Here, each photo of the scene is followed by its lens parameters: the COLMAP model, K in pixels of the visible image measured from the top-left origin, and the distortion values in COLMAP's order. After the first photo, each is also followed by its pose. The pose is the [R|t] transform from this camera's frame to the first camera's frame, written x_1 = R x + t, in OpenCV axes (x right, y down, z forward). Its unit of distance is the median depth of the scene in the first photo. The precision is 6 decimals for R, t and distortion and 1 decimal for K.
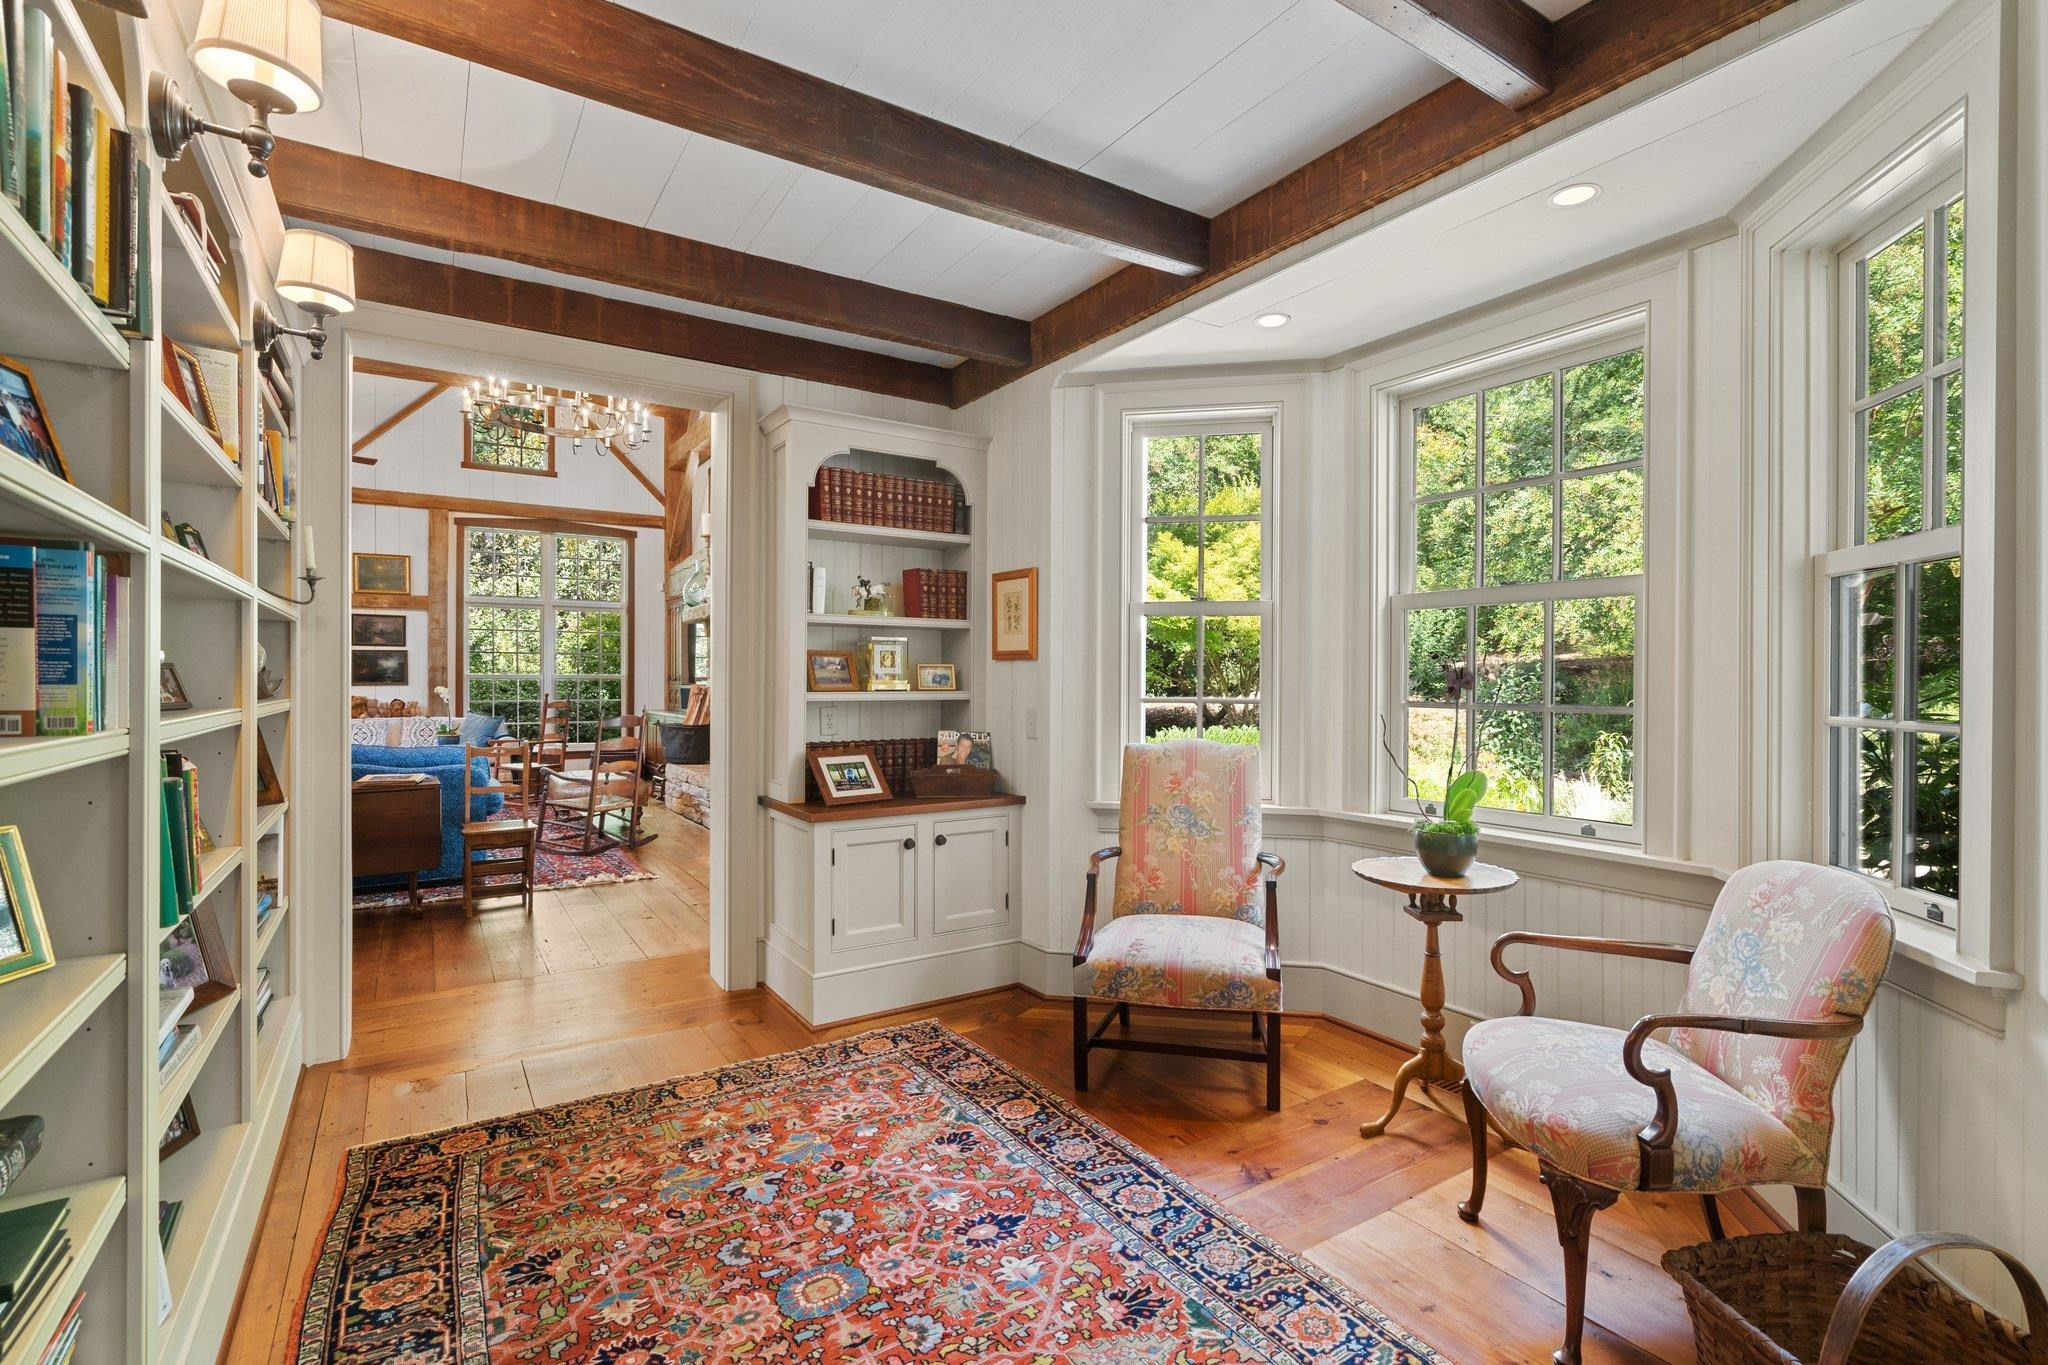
lens RADIAL K [[930.1, 0, 1027.8], [0, 930.1, 680.7], [0, 0, 1]] dist [-0.005632, -0.000842]
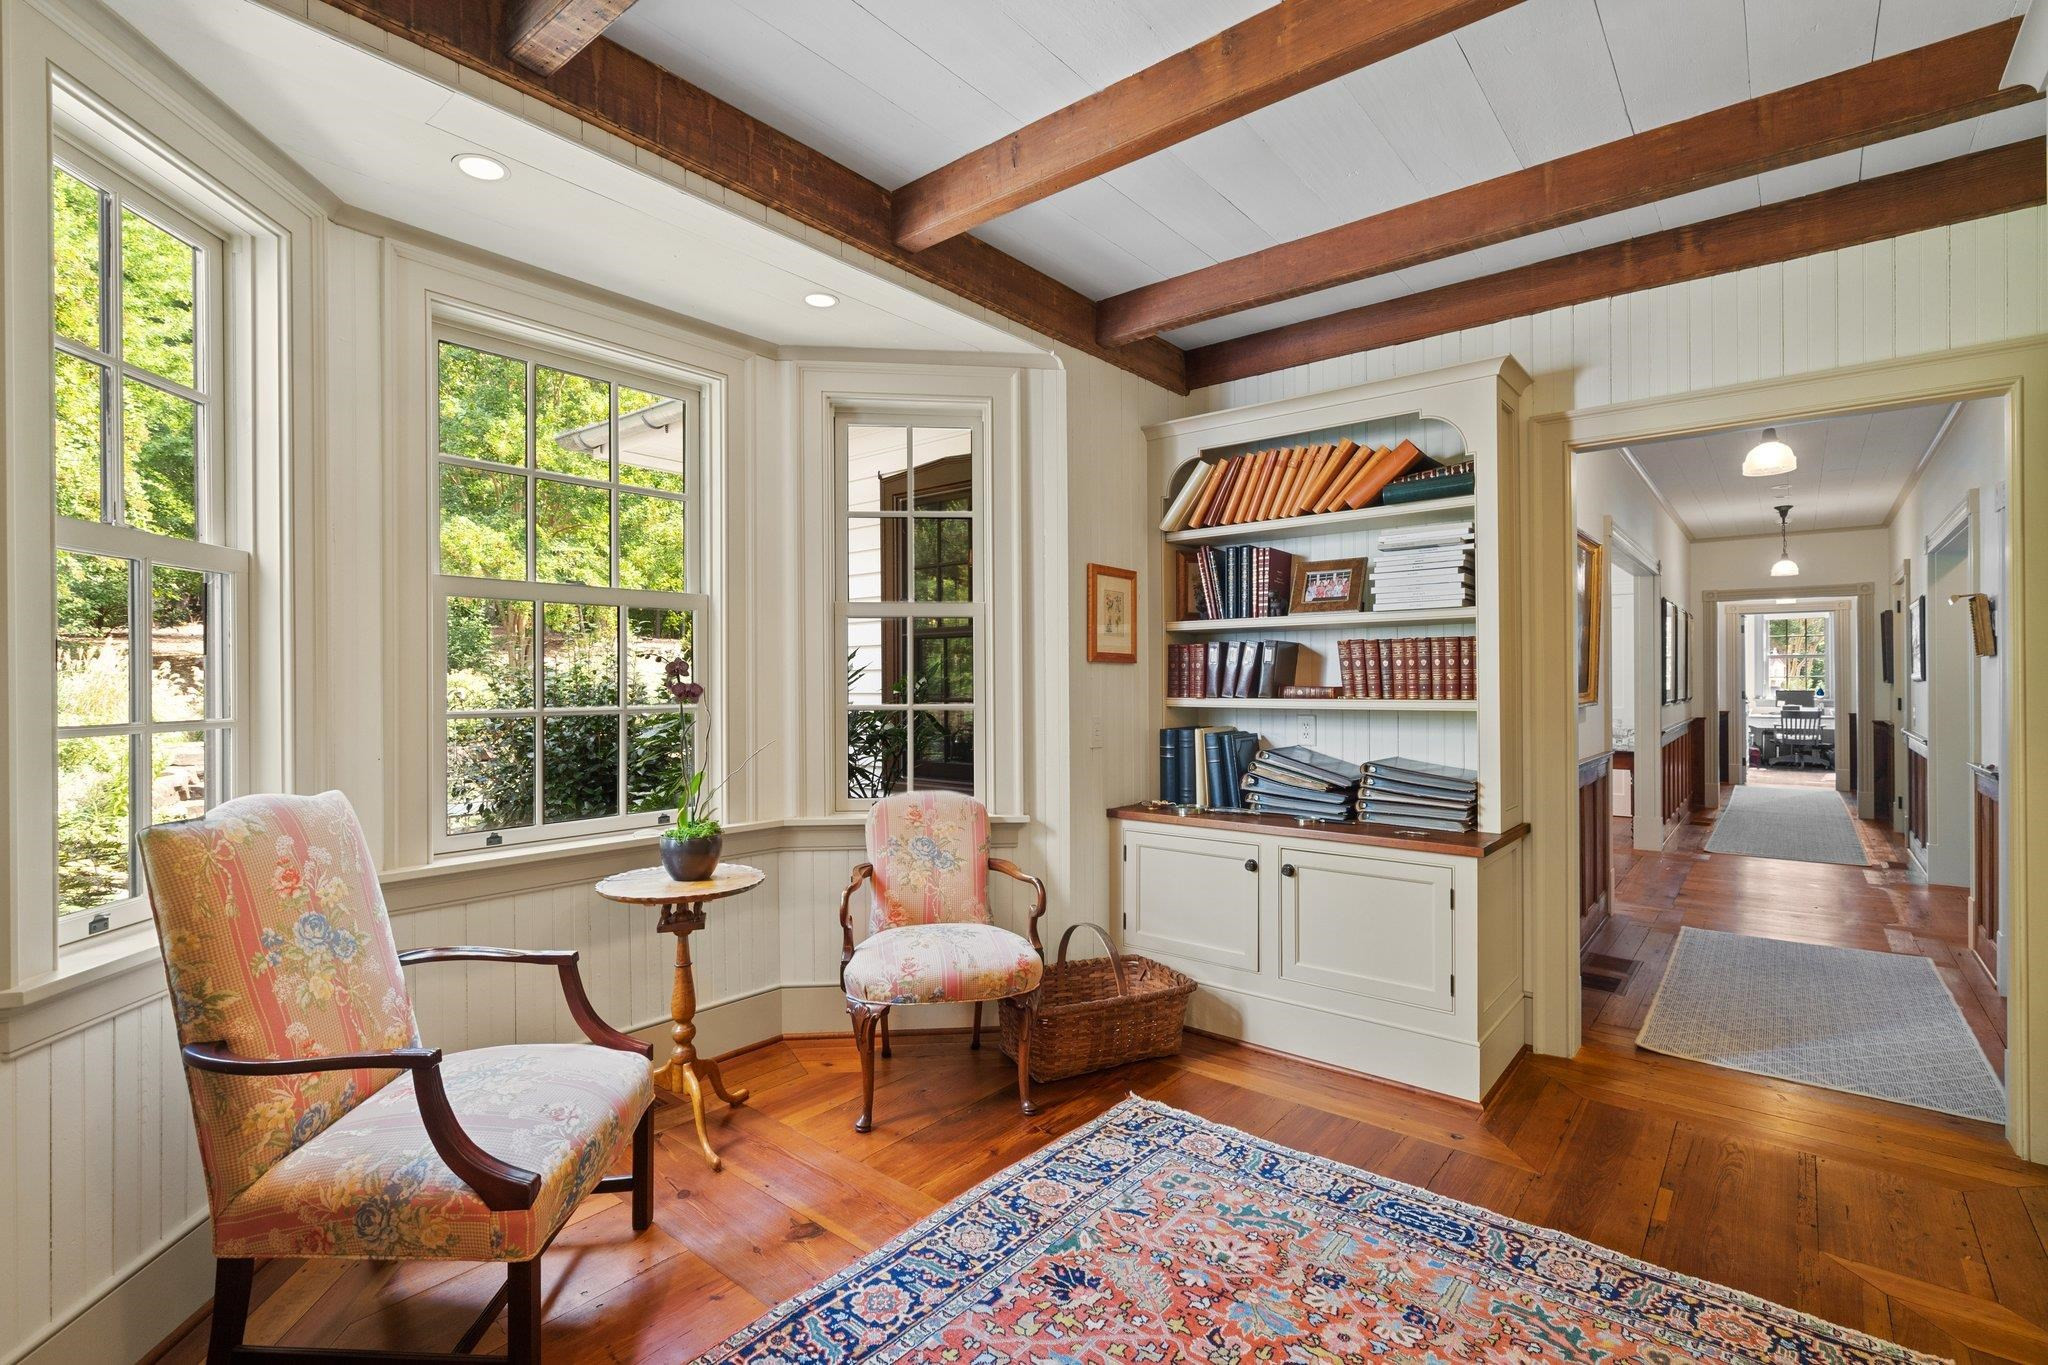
lens RADIAL K [[930.1, 0, 1035.7], [0, 930.1, 687.7], [0, 0, 1]] dist [-0.005632, -0.000842]
pose [[-0.304335, -0.006745, 0.952541, -0.751600], [0.003811, 0.999958, 0.008298, -0.005619], [-0.952557, 0.006156, -0.304297, 1.173427]]
